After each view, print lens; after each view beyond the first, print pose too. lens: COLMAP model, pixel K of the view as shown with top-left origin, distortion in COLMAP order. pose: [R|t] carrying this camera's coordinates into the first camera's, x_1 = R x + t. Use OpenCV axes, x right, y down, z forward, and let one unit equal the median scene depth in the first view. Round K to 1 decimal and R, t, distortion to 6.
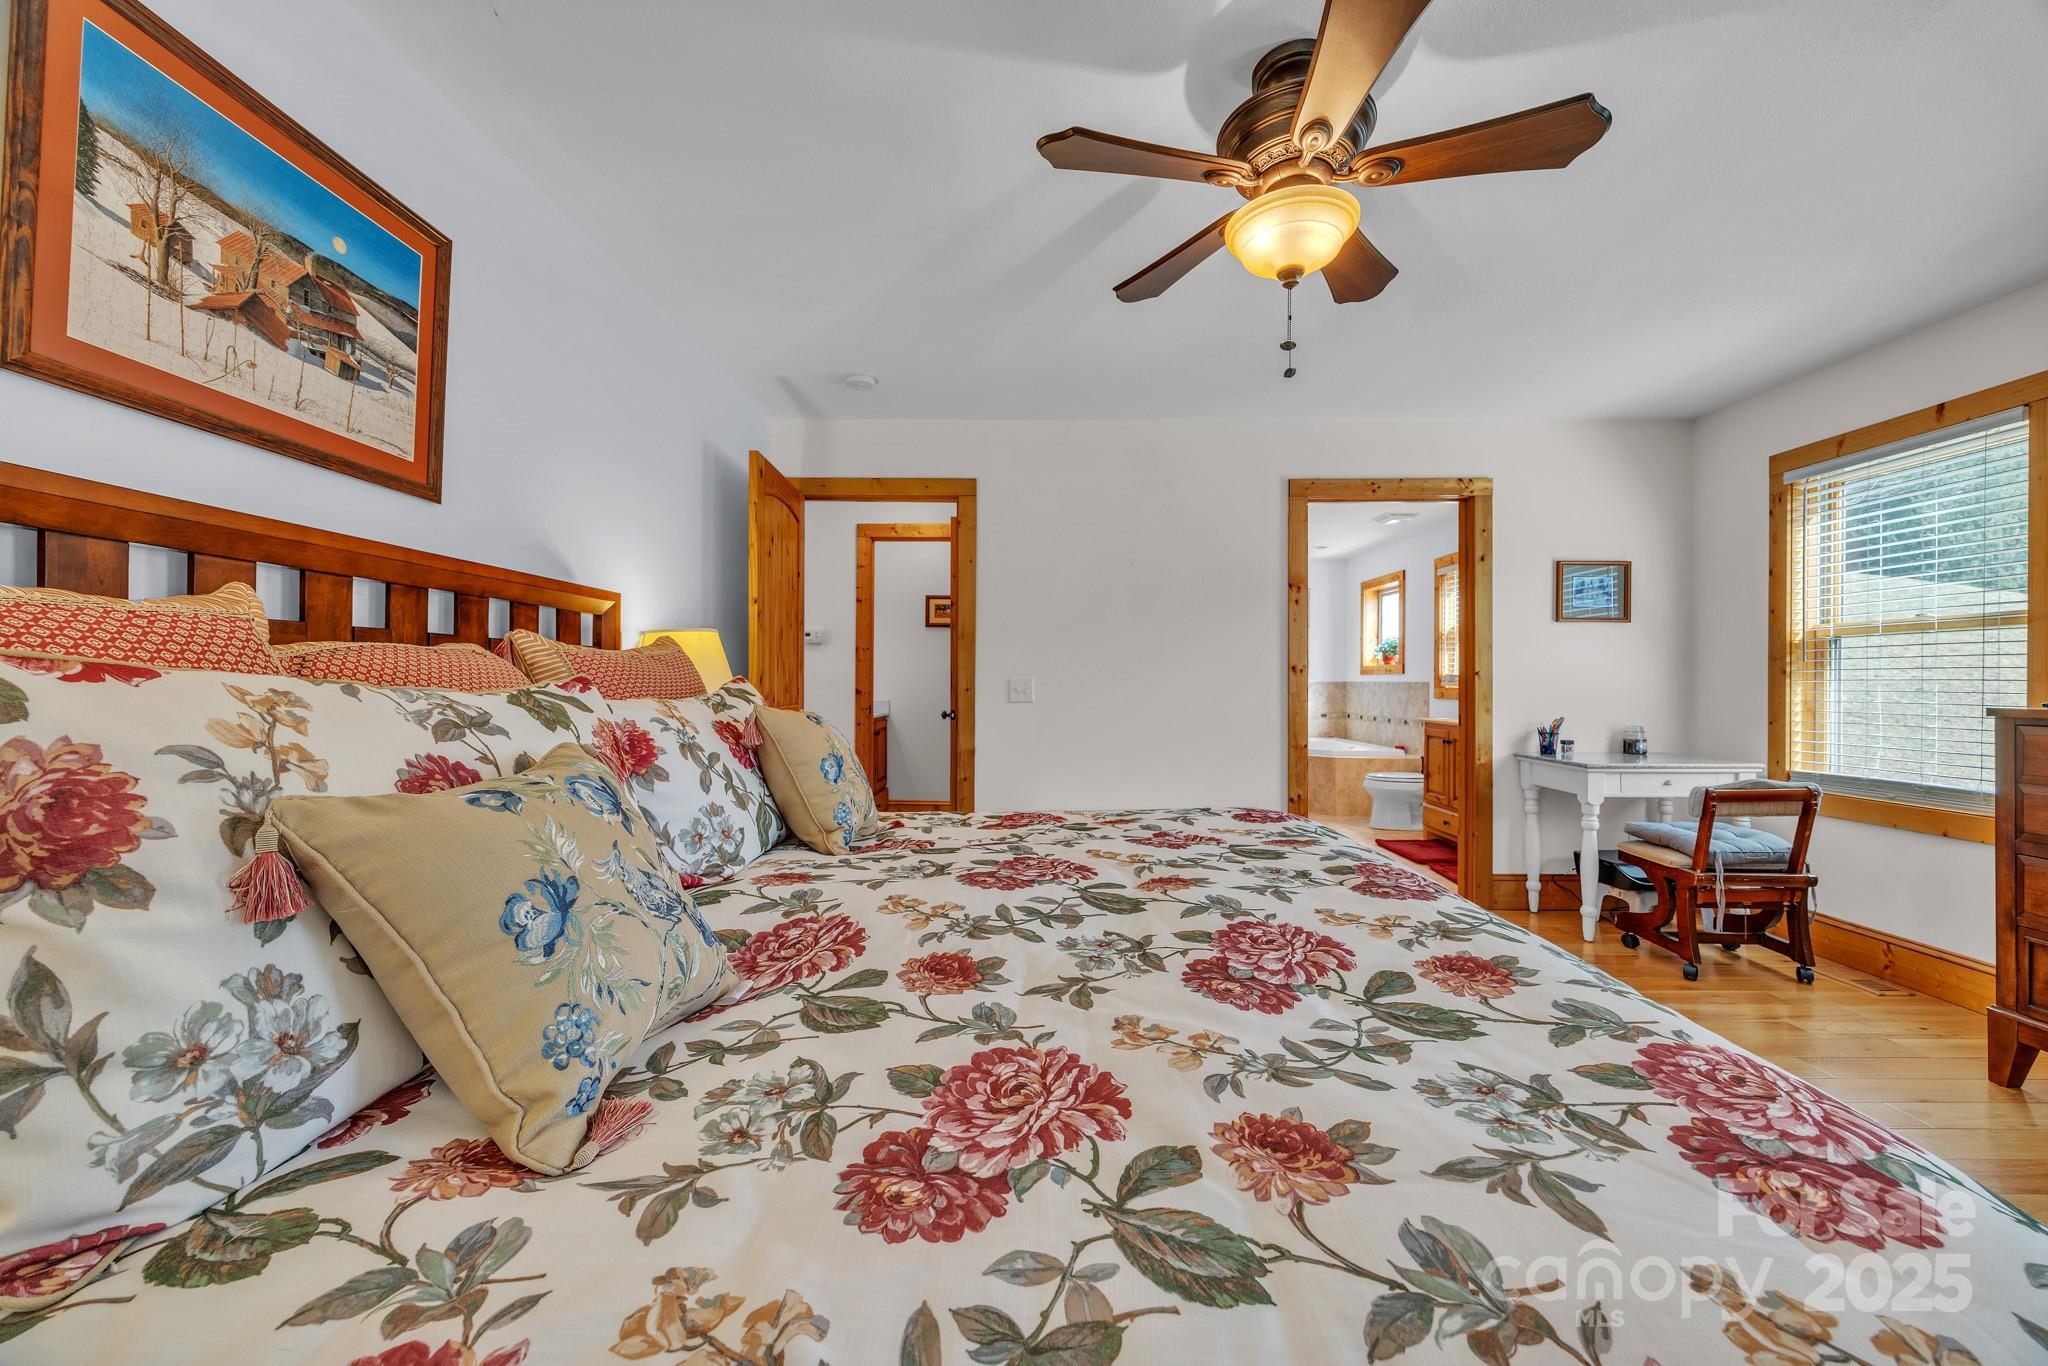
lens RADIAL K [[789.0, 0, 1028.0], [0, 789.0, 684.6], [0, 0, 1]] dist [-0.003405, 0.000201]
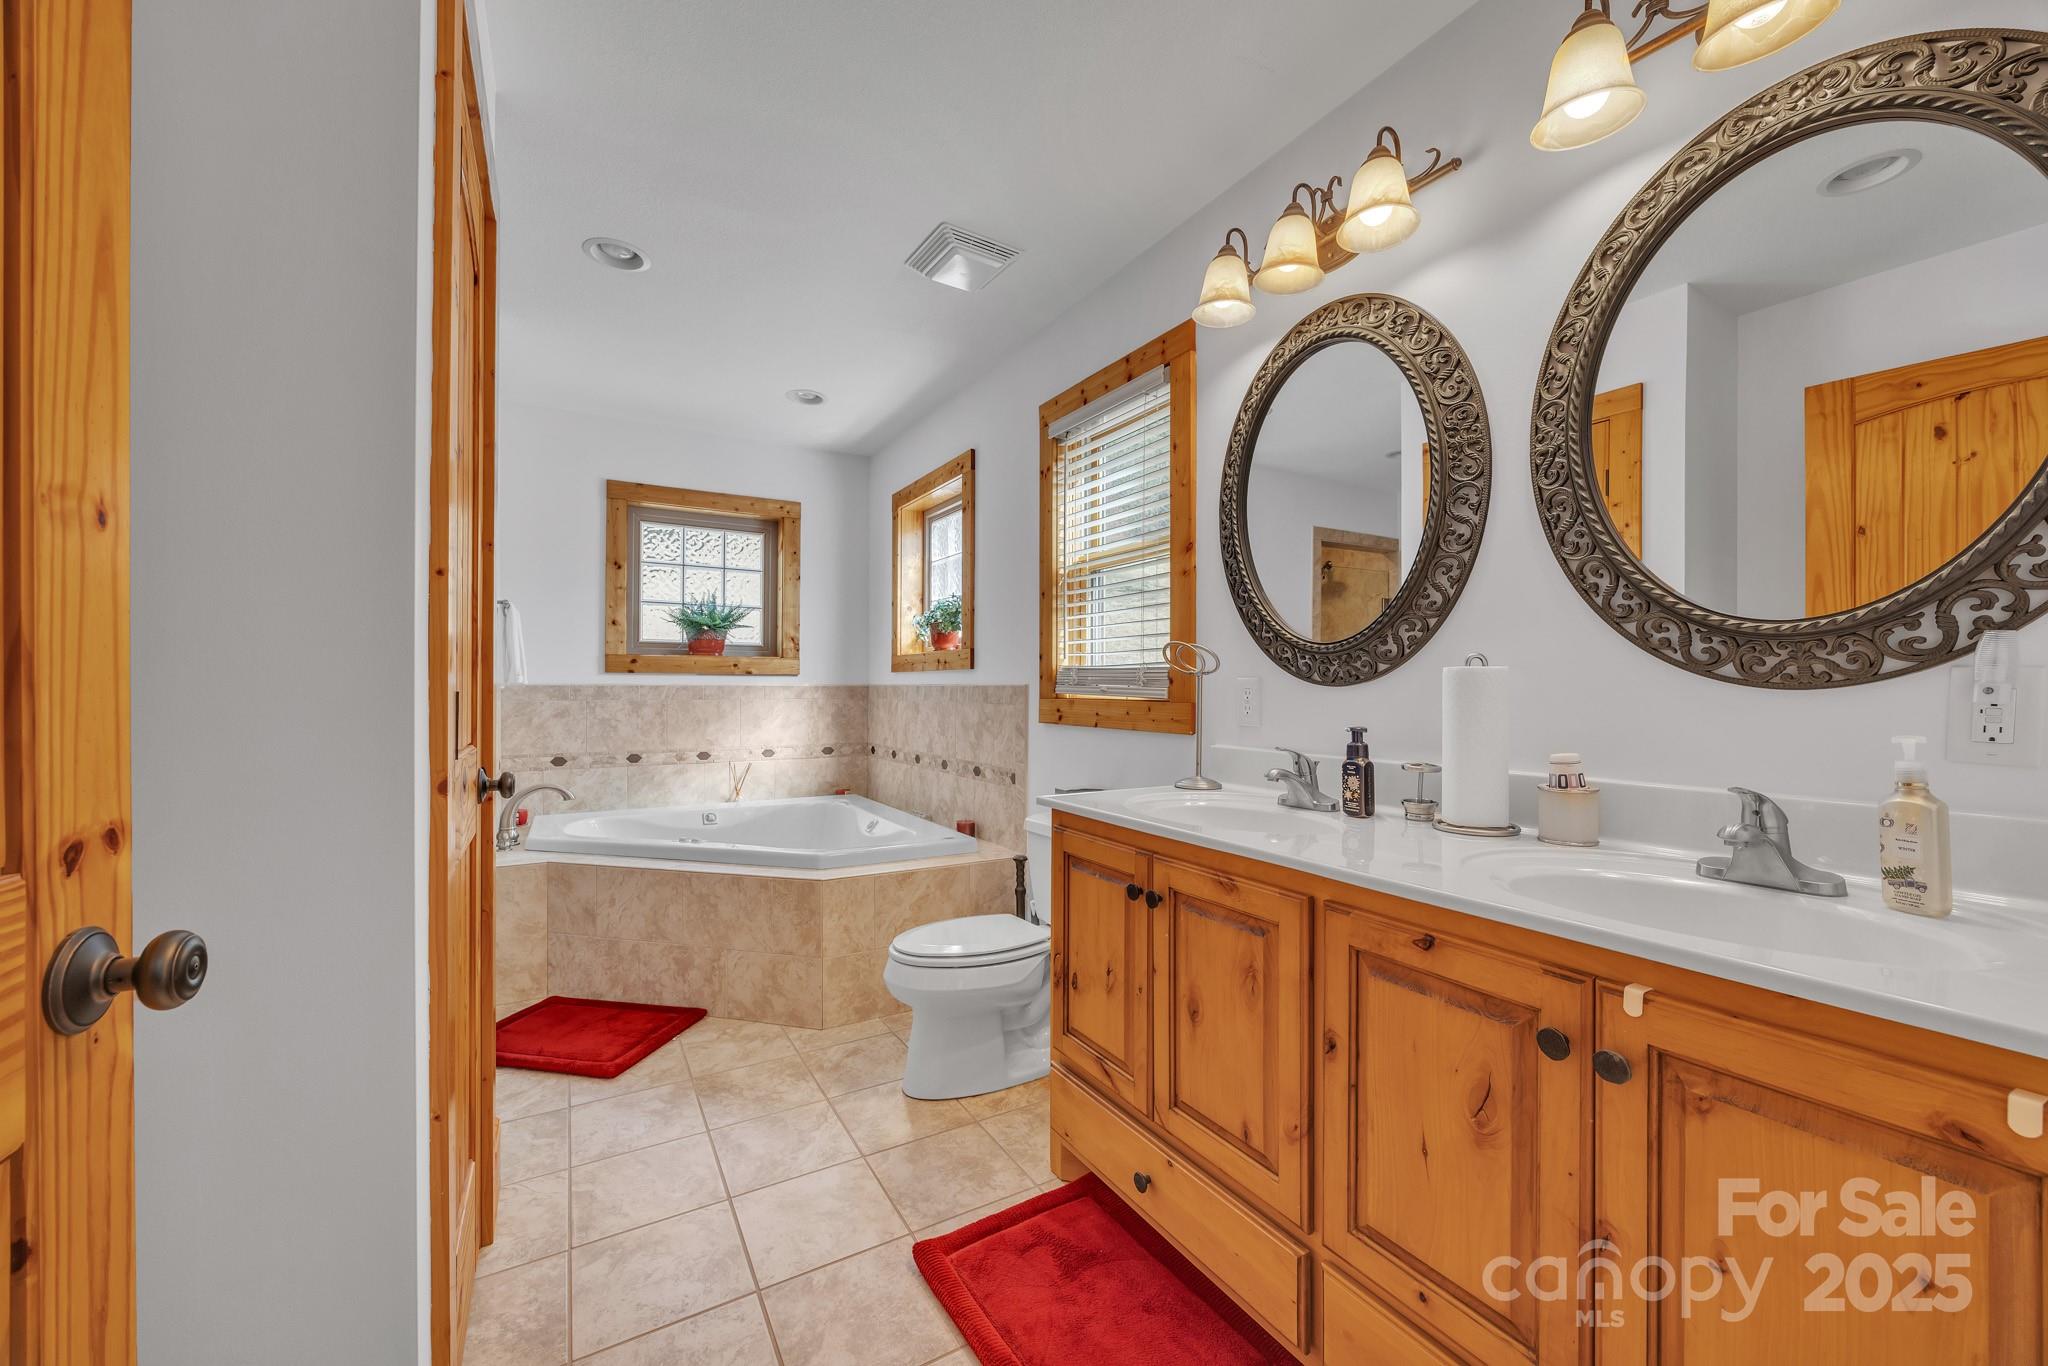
lens RADIAL K [[789.0, 0, 1024.9], [0, 789.0, 690.5], [0, 0, 1]] dist [-0.003405, 0.000201]
pose [[0.857292, -0.005757, 0.514799, 0.251541], [0.004635, 0.999983, 0.003463, -0.001818], [-0.514810, -0.000583, 0.857304, 0.560151]]
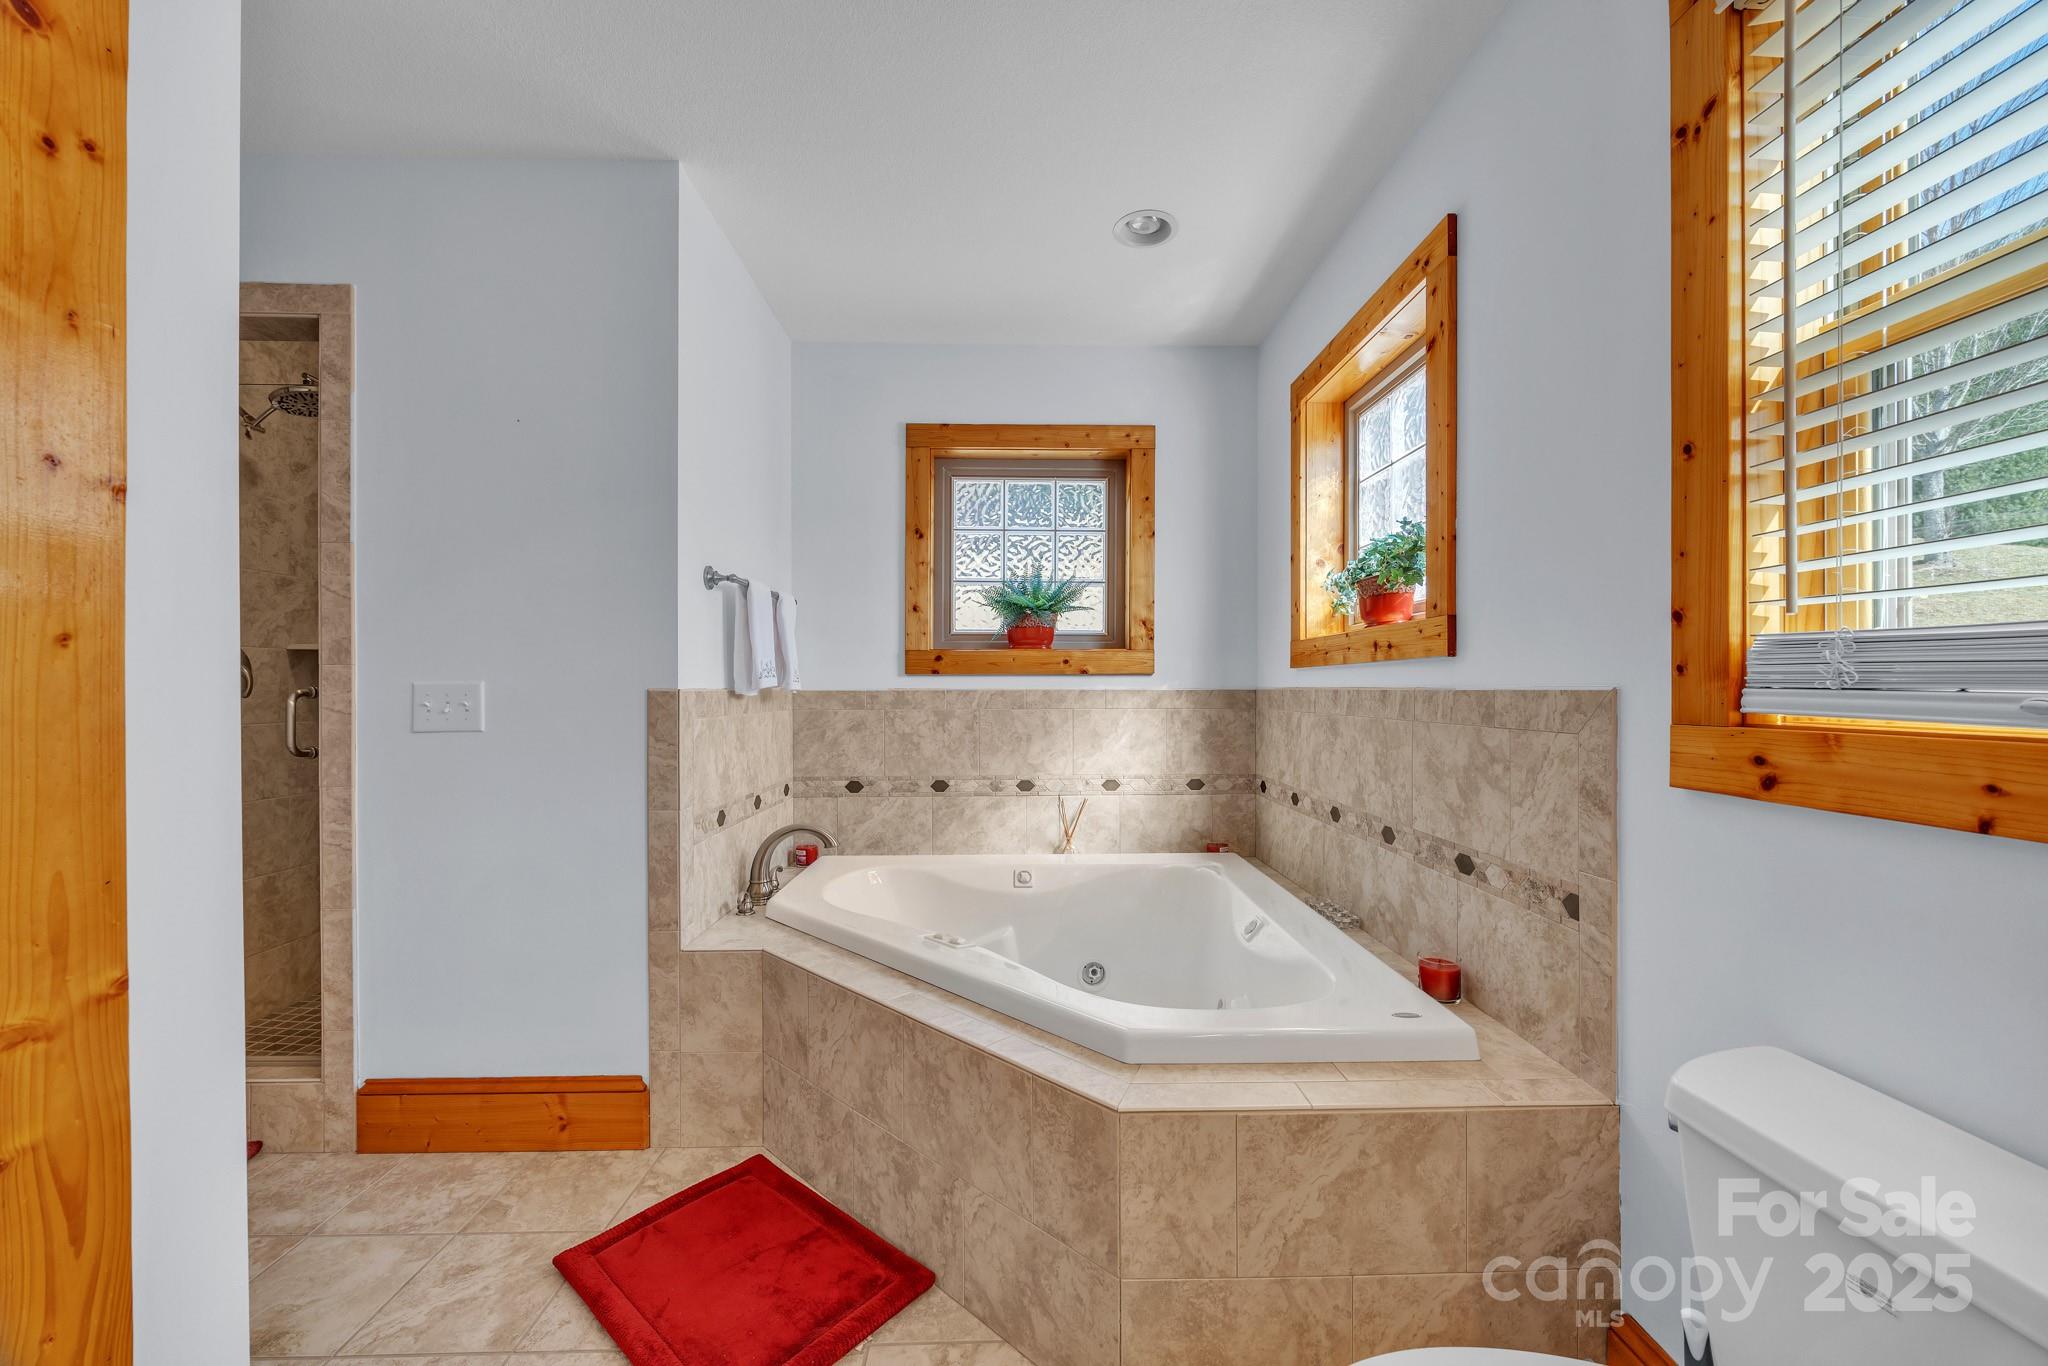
lens RADIAL K [[789.0, 0, 1029.8], [0, 789.0, 692.8], [0, 0, 1]] dist [-0.003405, 0.000201]
pose [[0.999219, -0.007921, 0.038708, 0.330988], [0.007867, 0.999968, 0.001543, -0.003589], [-0.038719, -0.001238, 0.999249, 0.747219]]
